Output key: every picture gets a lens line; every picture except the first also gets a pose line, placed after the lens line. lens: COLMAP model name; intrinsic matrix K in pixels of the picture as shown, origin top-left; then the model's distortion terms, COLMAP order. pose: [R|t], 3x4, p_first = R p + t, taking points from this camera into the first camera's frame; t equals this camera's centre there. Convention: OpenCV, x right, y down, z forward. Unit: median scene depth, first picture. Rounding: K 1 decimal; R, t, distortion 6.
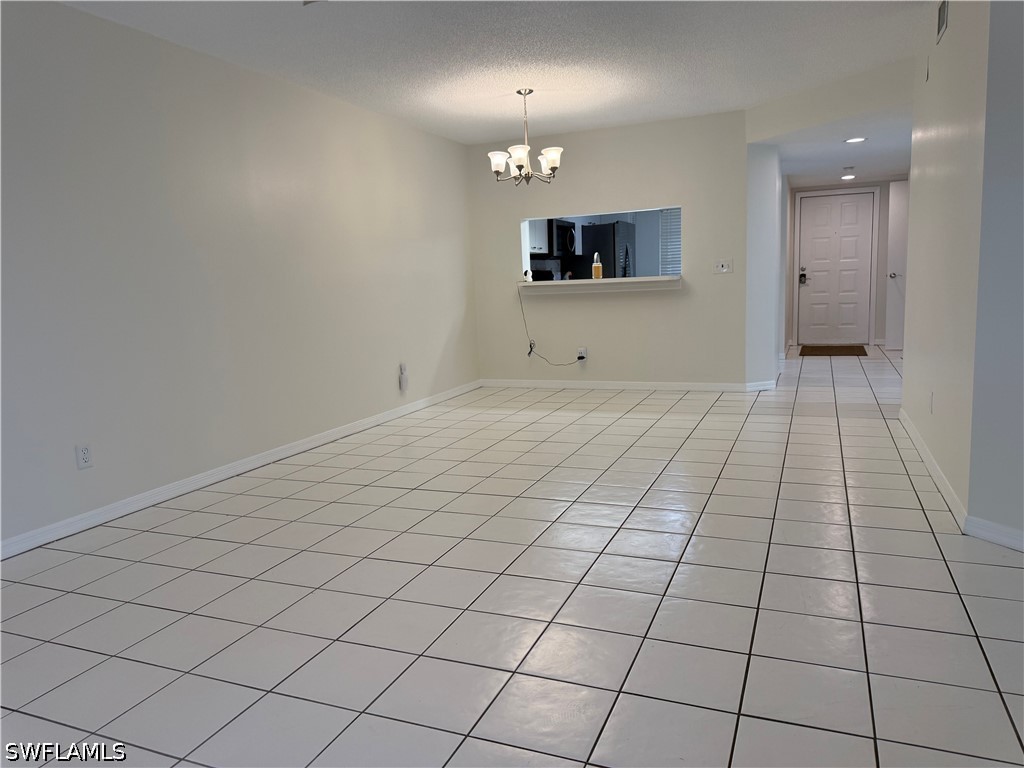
lens RADIAL K [[720.7, 0, 510.1], [0, 720.7, 397.7], [0, 0, 1]] dist [0.065274, -0.101634]
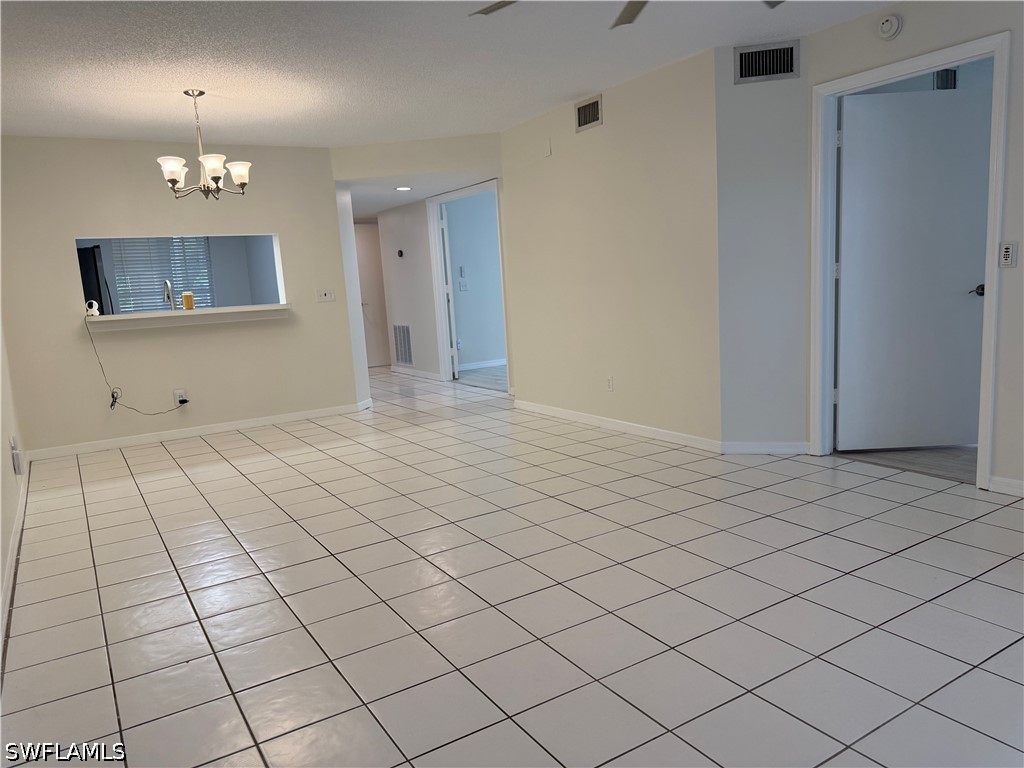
lens RADIAL K [[720.3, 0, 516.3], [0, 720.3, 388.6], [0, 0, 1]] dist [0.090195, -0.141145]
pose [[0.575038, -0.114654, 0.810053, -0.491949], [0.163563, 0.986253, 0.023483, -0.034585], [-0.801610, 0.118991, 0.585886, 0.229650]]
